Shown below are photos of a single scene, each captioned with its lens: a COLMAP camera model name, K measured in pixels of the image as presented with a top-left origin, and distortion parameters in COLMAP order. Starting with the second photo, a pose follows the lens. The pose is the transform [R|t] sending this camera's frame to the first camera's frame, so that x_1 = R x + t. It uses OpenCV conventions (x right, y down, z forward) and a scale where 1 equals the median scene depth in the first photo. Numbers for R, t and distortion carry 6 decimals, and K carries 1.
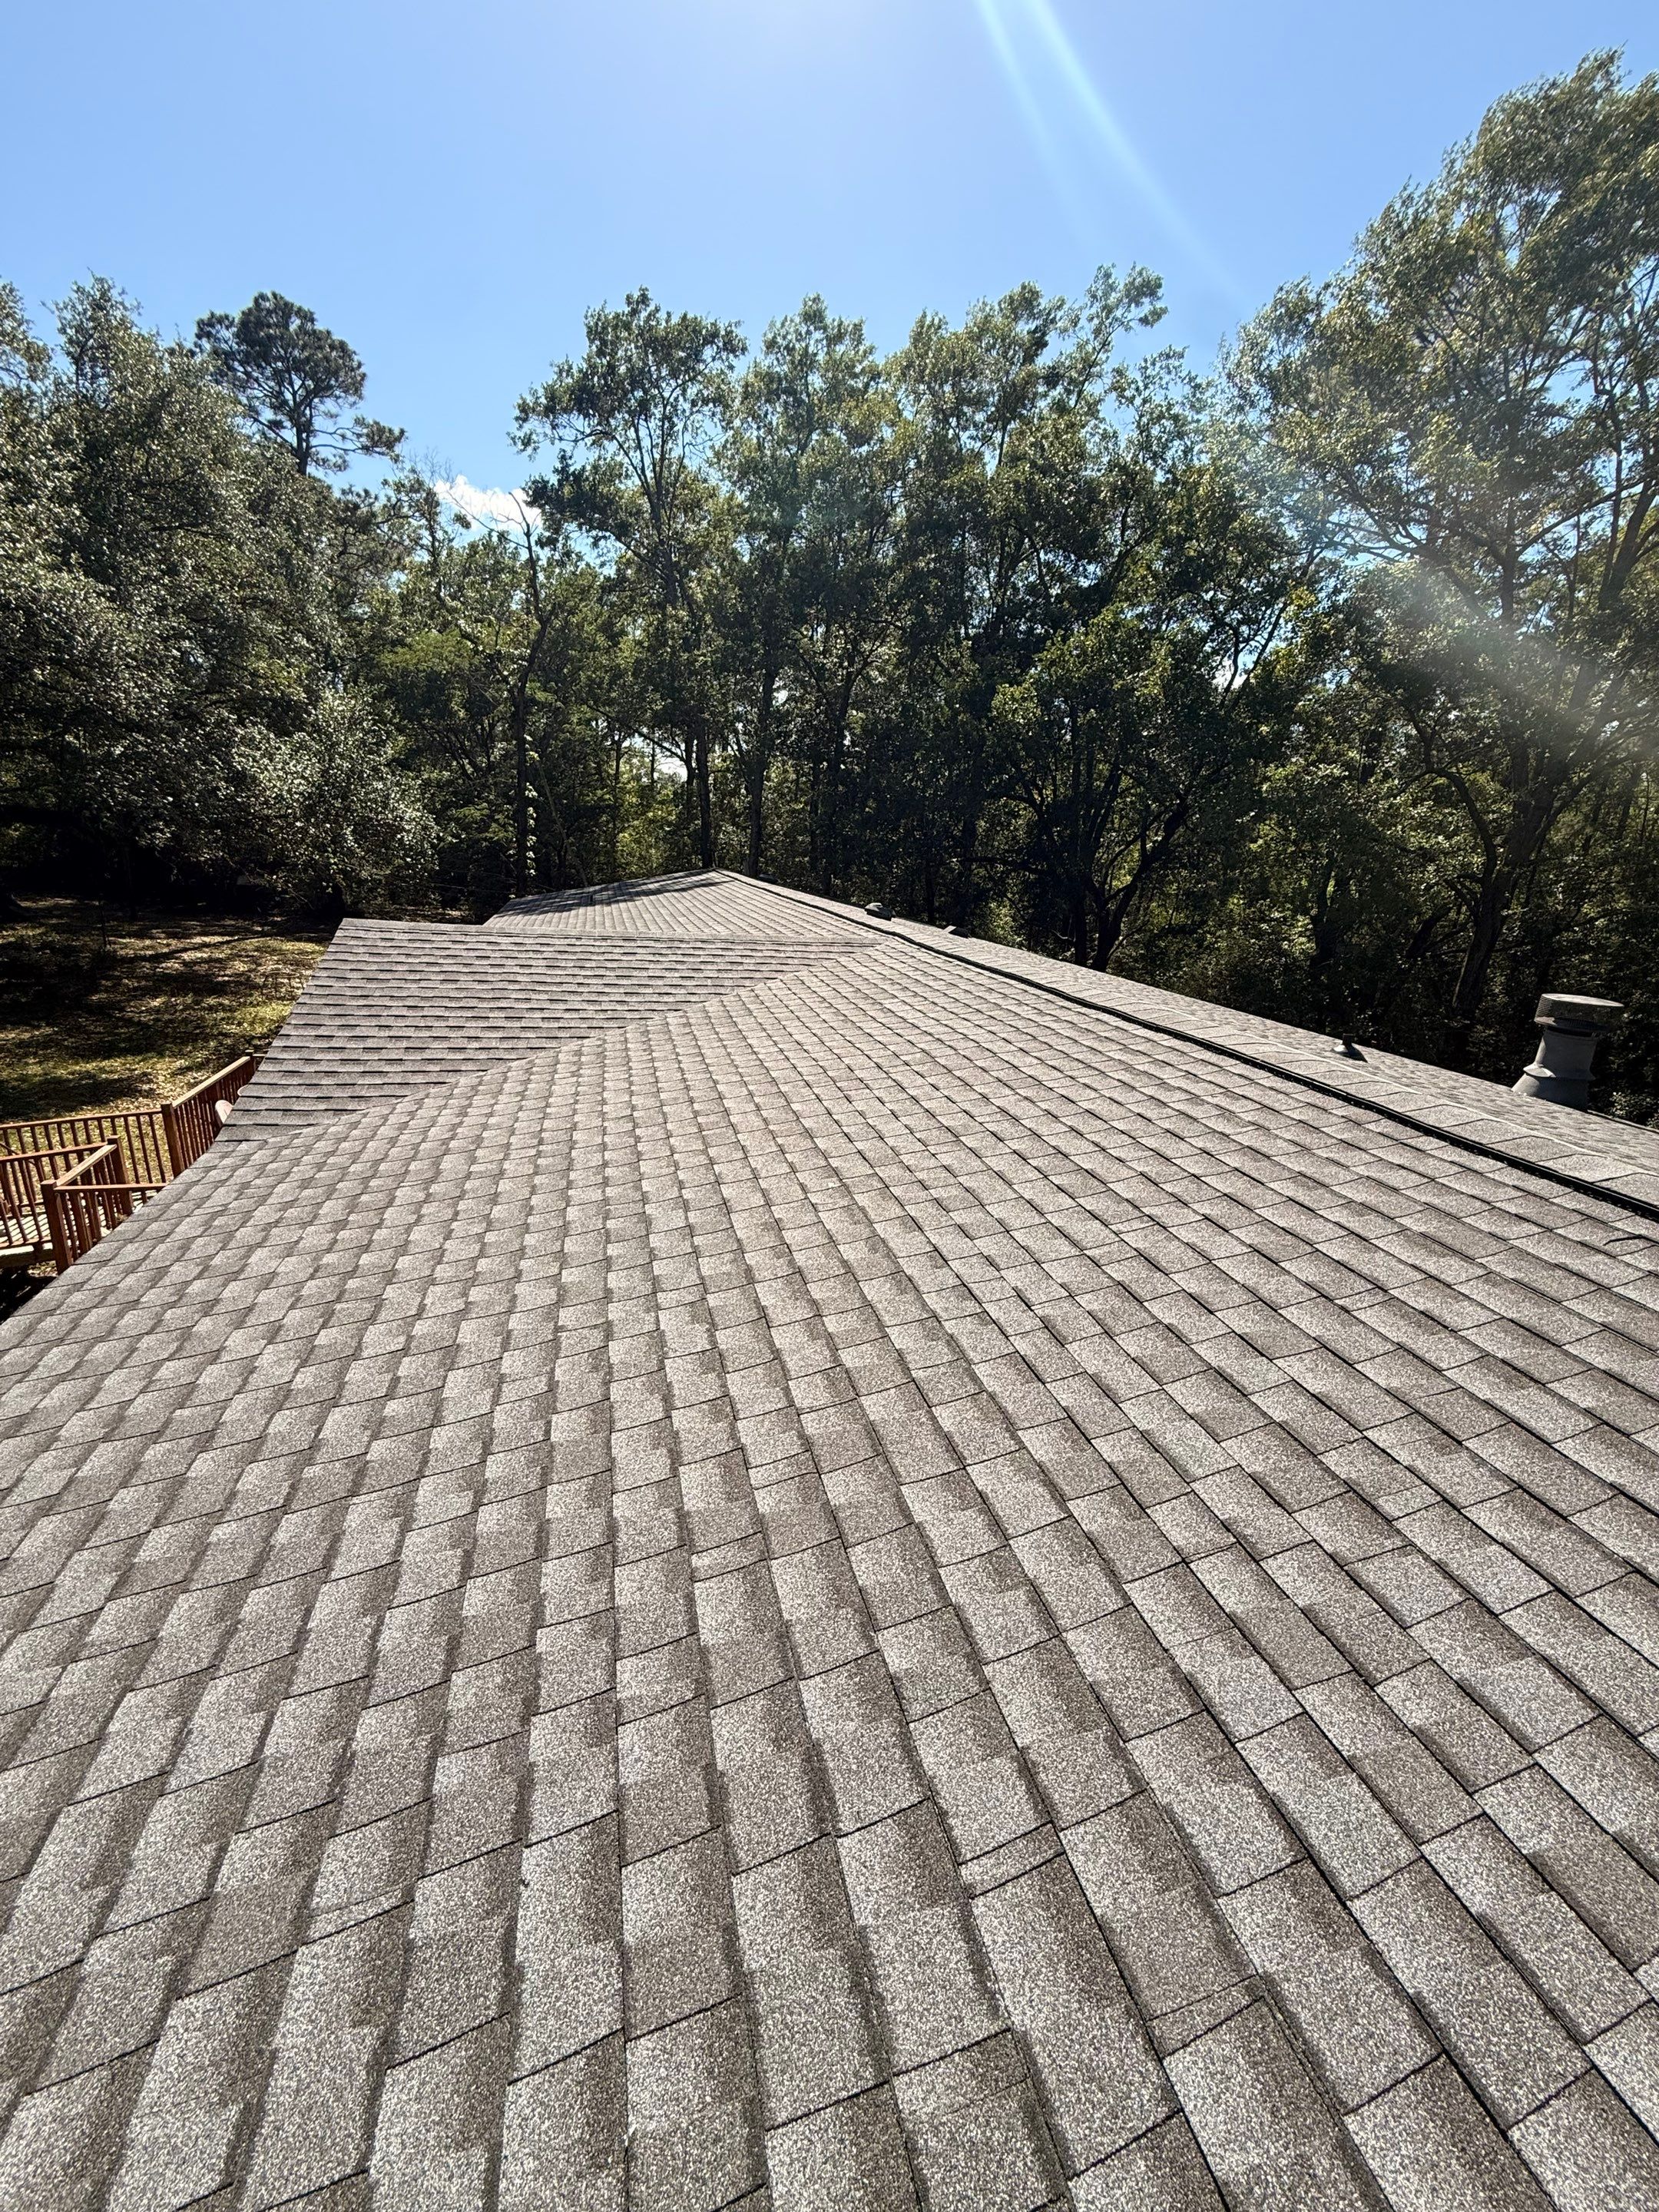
lens RADIAL K [[885.4, 0, 836.7], [0, 885.4, 1100.9], [0, 0, 1]] dist [-0.000450, -0.000081]
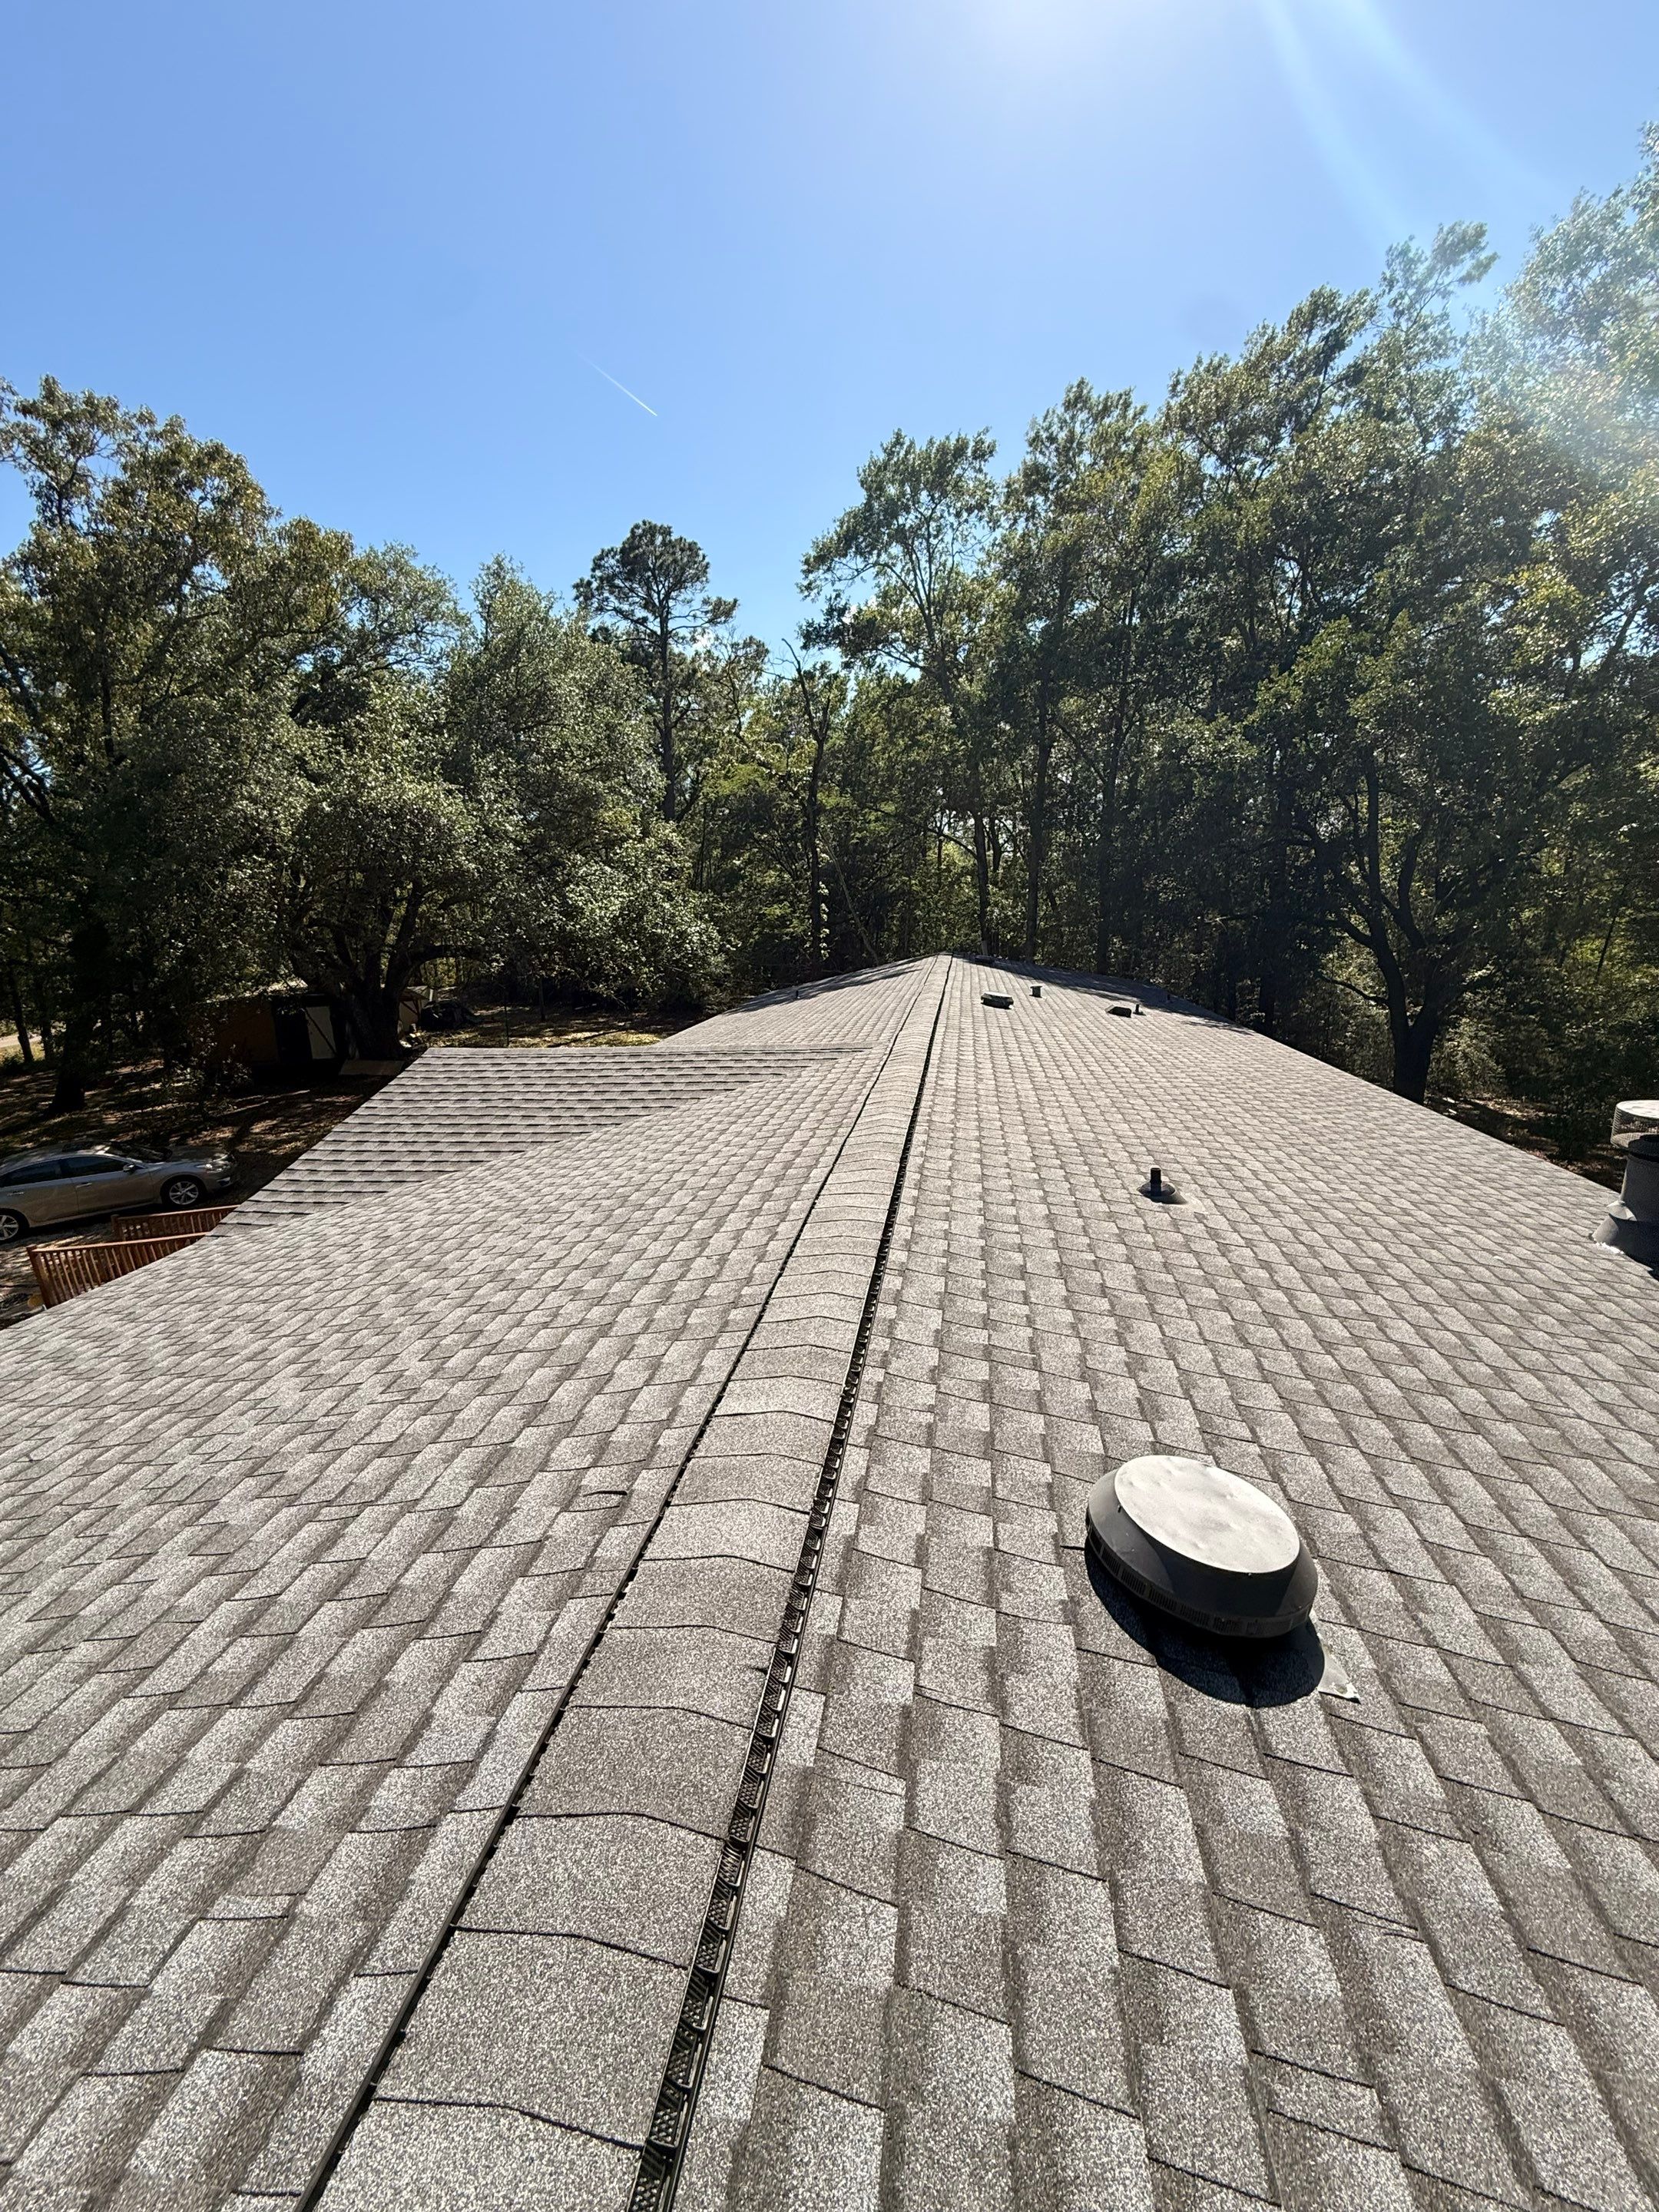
lens RADIAL K [[885.4, 0, 830.4], [0, 885.4, 1100.4], [0, 0, 1]] dist [-0.000450, -0.000081]
pose [[0.915737, -0.009806, -0.401658, 0.111235], [-0.019681, 0.997407, -0.069220, -0.013391], [0.401296, 0.071293, 0.913170, 0.020934]]
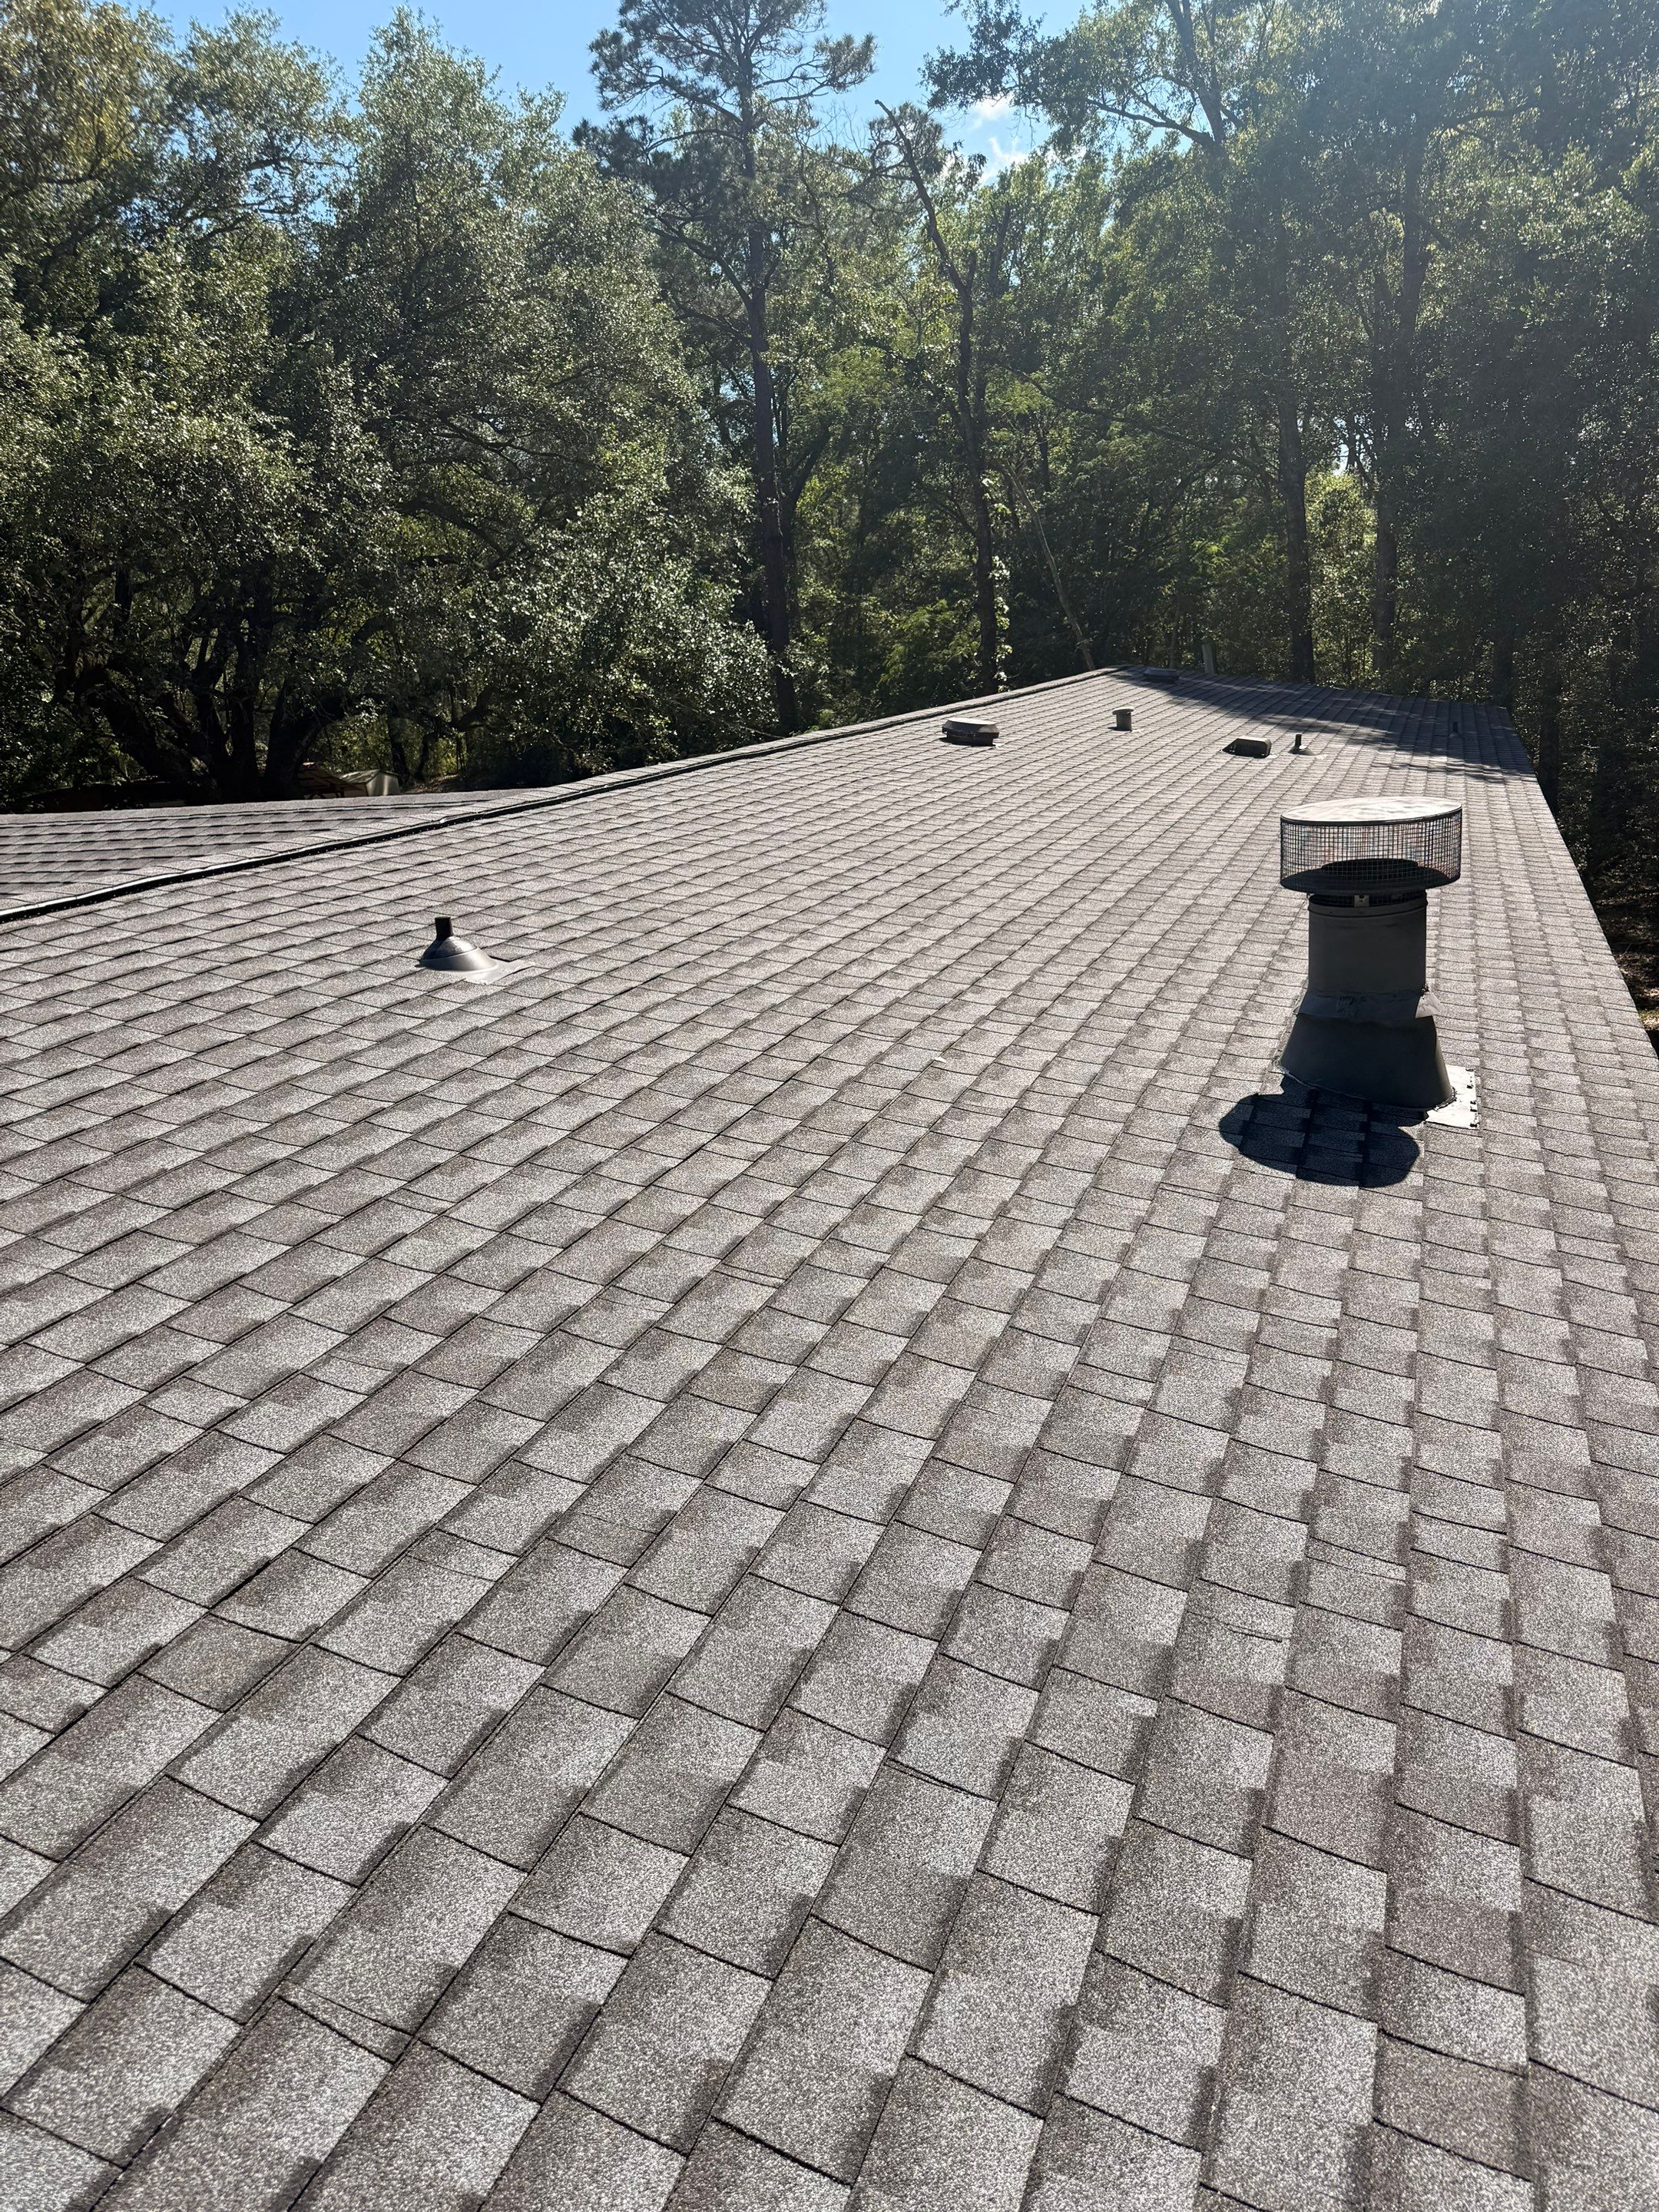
lens RADIAL K [[1570.4, 0, 838.8], [0, 1570.4, 1093.2], [0, 0, 1]] dist [0.042362, -0.049675]
pose [[0.809406, 0.033458, -0.586296, 0.228948], [-0.033543, 0.999380, 0.010724, 0.001508], [0.586291, 0.010986, 0.810026, 0.068347]]
